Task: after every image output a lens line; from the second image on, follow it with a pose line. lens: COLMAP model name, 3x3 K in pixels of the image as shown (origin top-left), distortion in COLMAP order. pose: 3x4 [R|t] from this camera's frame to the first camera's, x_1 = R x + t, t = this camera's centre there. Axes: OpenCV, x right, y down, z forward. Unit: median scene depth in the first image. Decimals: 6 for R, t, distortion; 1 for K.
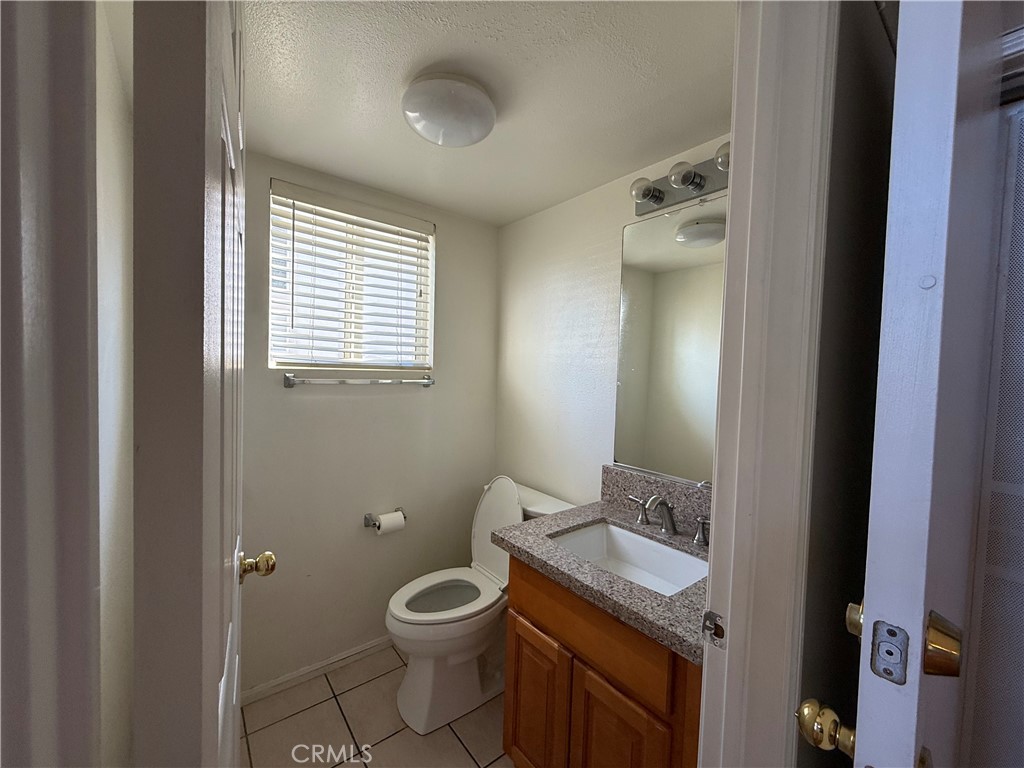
lens RADIAL K [[412.3, 0, 512.0], [0, 412.3, 384.0], [0, 0, 1]] dist [0.001568, 0.000265]
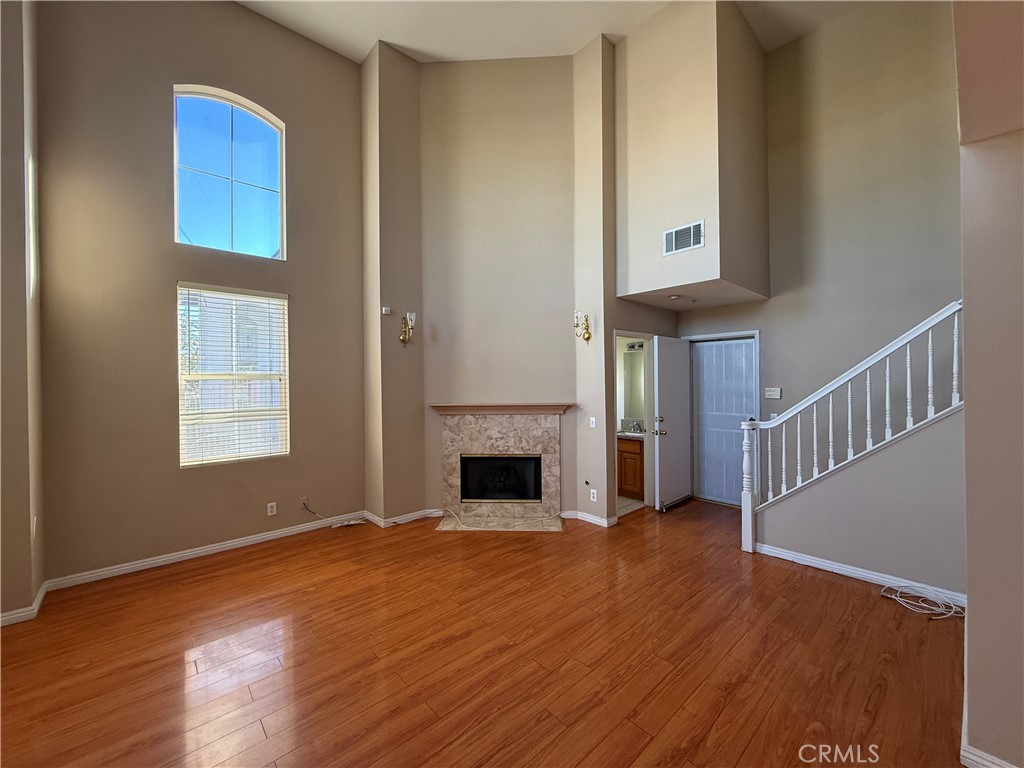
lens RADIAL K [[412.3, 0, 512.0], [0, 412.3, 384.0], [0, 0, 1]] dist [0.001568, 0.000265]
pose [[0.997769, -0.041598, 0.052224, -1.317838], [0.043146, 0.998651, -0.028875, -0.060333], [-0.050952, 0.031064, 0.998218, -3.701381]]
